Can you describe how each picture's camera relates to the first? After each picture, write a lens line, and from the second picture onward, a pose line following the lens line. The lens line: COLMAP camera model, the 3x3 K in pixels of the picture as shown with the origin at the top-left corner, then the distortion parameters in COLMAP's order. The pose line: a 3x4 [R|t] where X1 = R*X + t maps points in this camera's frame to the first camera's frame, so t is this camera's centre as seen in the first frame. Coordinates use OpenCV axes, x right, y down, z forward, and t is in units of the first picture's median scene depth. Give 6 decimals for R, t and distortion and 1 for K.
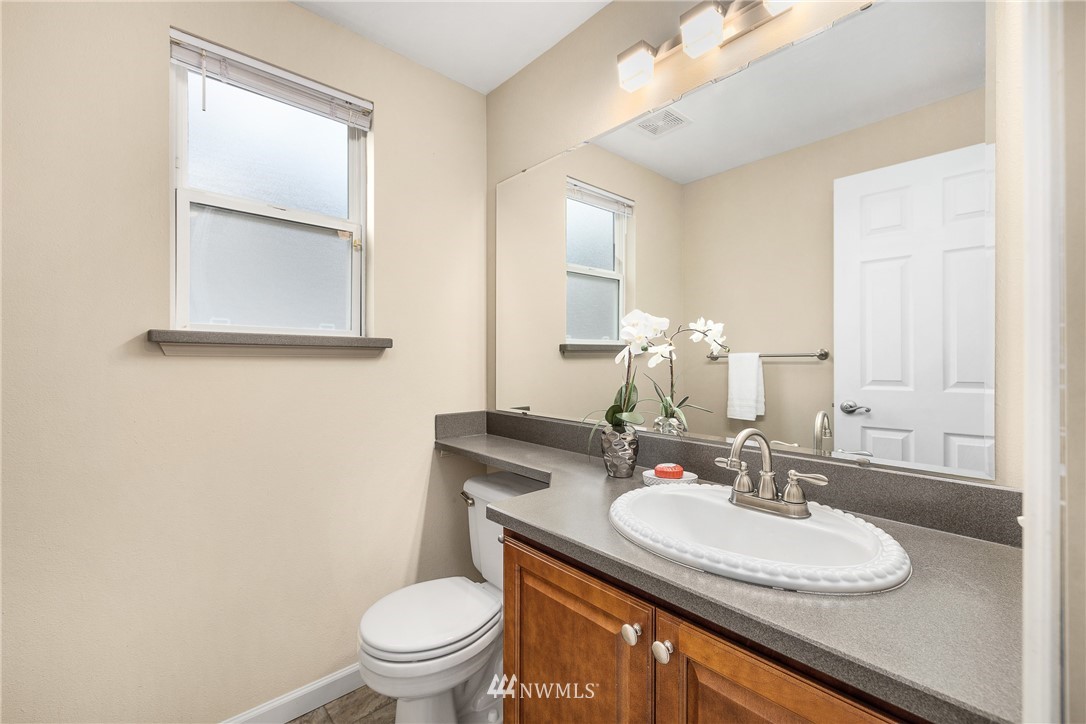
lens RADIAL K [[456.0, 0, 539.0], [0, 456.0, 364.0], [0, 0, 1]] dist [0.000474, 0.000209]
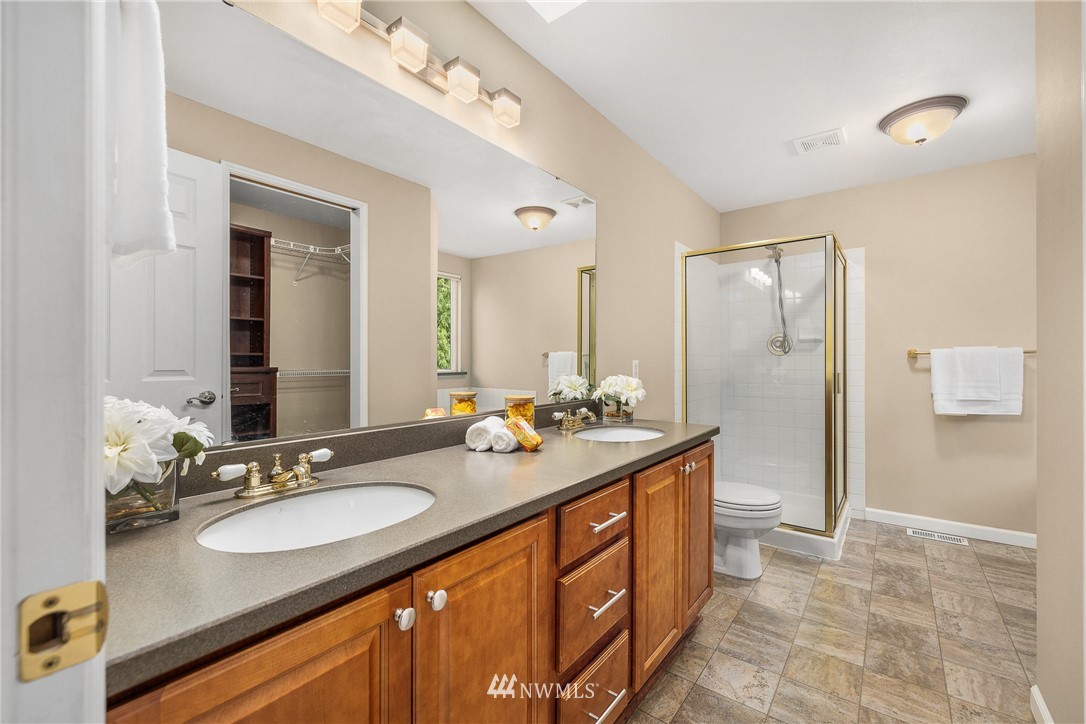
lens RADIAL K [[456.0, 0, 534.9], [0, 456.0, 363.3], [0, 0, 1]] dist [0.000474, 0.000209]
pose [[-0.166730, -0.000327, 0.986002, -0.799782], [-0.006416, 0.999979, -0.000753, 0.035725], [-0.985982, -0.006452, -0.166729, 0.848525]]
